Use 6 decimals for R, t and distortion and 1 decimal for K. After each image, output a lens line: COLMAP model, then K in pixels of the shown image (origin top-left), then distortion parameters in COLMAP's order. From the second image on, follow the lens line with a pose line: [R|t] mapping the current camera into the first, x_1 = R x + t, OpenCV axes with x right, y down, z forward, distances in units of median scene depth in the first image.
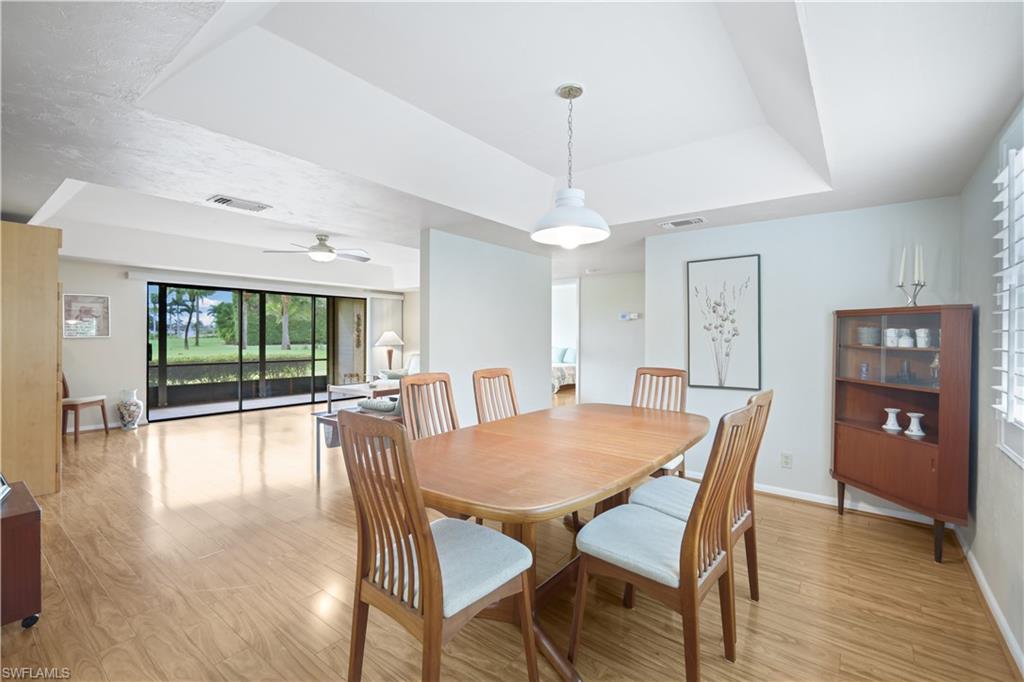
lens RADIAL K [[449.9, 0, 512.5], [0, 449.9, 336.9], [0, 0, 1]] dist [0.002071, 0.000183]
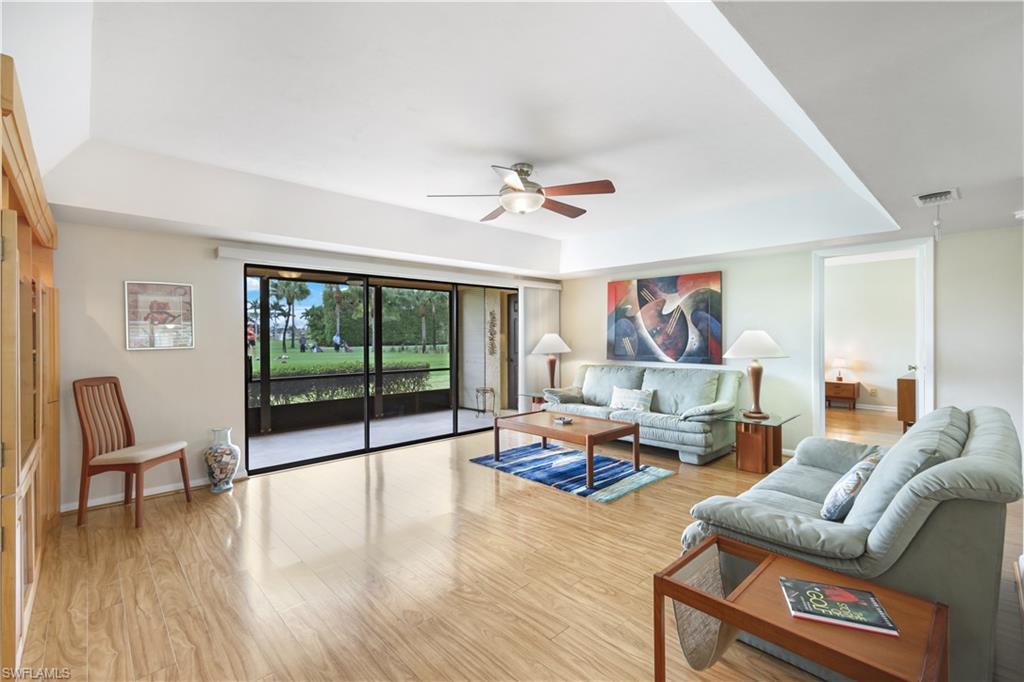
lens RADIAL K [[454.2, 0, 511.6], [0, 454.2, 336.9], [0, 0, 1]] dist [-0.002194, -0.000295]
pose [[0.987323, -0.008255, -0.158511, -0.220478], [0.008353, 0.999965, -0.000052, -0.007434], [0.158506, -0.001273, 0.987357, 0.279390]]
